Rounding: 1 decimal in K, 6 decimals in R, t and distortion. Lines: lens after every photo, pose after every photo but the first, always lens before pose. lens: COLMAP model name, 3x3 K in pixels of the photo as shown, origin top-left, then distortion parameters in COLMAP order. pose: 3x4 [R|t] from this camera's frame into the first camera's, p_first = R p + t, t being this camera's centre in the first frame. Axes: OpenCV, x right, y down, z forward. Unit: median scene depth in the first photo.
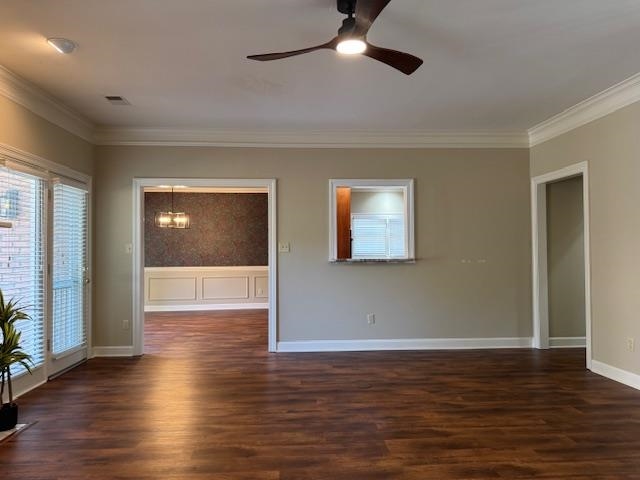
lens RADIAL K [[454.4, 0, 323.8], [0, 454.4, 244.3], [0, 0, 1]] dist [0.061132, -0.086517]
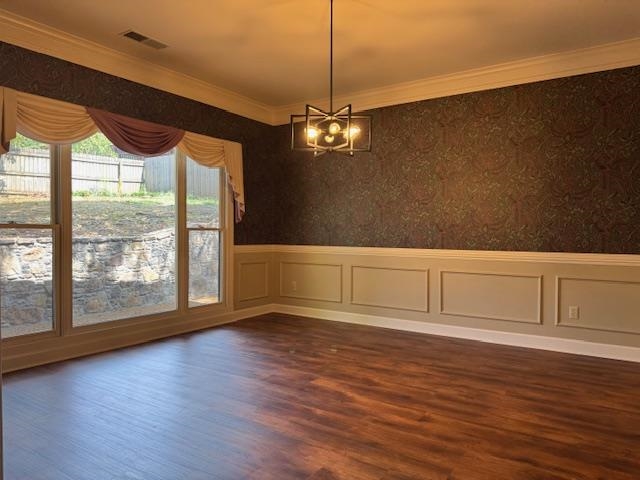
lens RADIAL K [[454.4, 0, 318.0], [0, 454.4, 242.0], [0, 0, 1]] dist [0.061132, -0.086517]
pose [[0.783519, 0.030123, -0.620638, -0.118641], [-0.006429, 0.999164, 0.040379, 0.041581], [0.621335, -0.027648, 0.783057, 0.992613]]
